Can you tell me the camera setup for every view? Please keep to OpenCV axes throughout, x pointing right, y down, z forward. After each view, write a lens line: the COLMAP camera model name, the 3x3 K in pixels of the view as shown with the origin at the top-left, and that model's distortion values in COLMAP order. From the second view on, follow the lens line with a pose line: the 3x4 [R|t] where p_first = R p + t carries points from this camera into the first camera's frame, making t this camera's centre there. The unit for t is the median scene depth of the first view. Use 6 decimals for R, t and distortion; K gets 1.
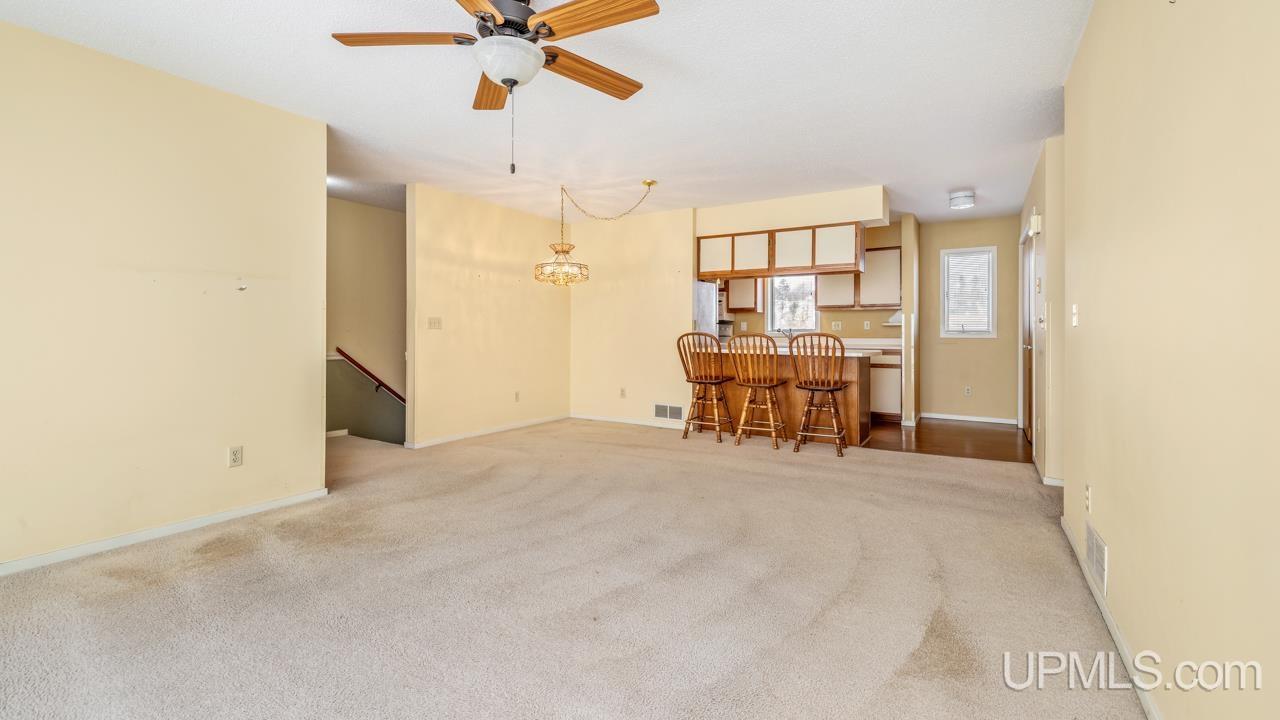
lens RADIAL K [[543.8, 0, 640.4], [0, 543.8, 330.8], [0, 0, 1]] dist [0.001006, -0.000174]
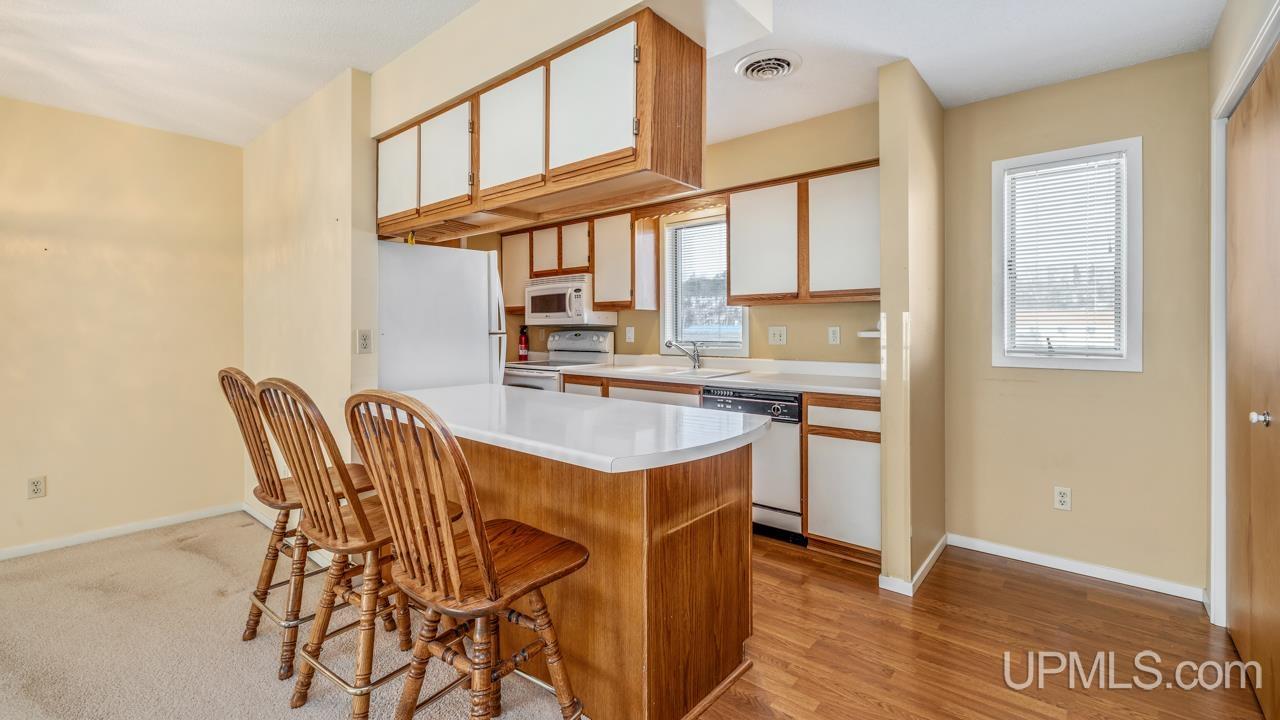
lens RADIAL K [[543.8, 0, 640.4], [0, 543.8, 330.8], [0, 0, 1]] dist [0.001006, -0.000174]
pose [[0.989338, -0.000364, -0.145640, 0.338727], [0.000781, 0.999996, 0.002809, -0.016879], [0.145638, -0.002893, 0.989334, 0.533910]]
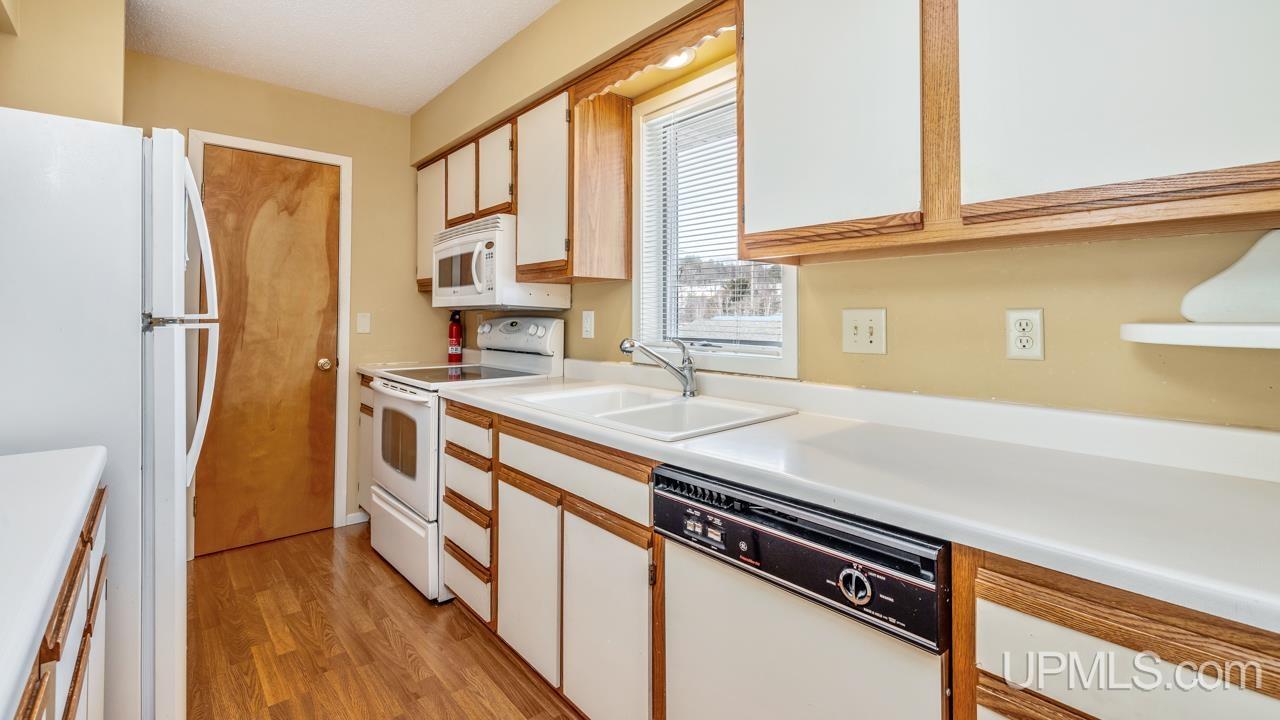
lens RADIAL K [[550.1, 0, 633.2], [0, 550.1, 307.3], [0, 0, 1]] dist [-0.000082, -0.000072]
pose [[0.954044, 0.000402, -0.299667, 0.372366], [-0.005489, 0.999855, -0.016134, -0.016359], [0.299617, 0.017037, 0.953907, 0.843624]]
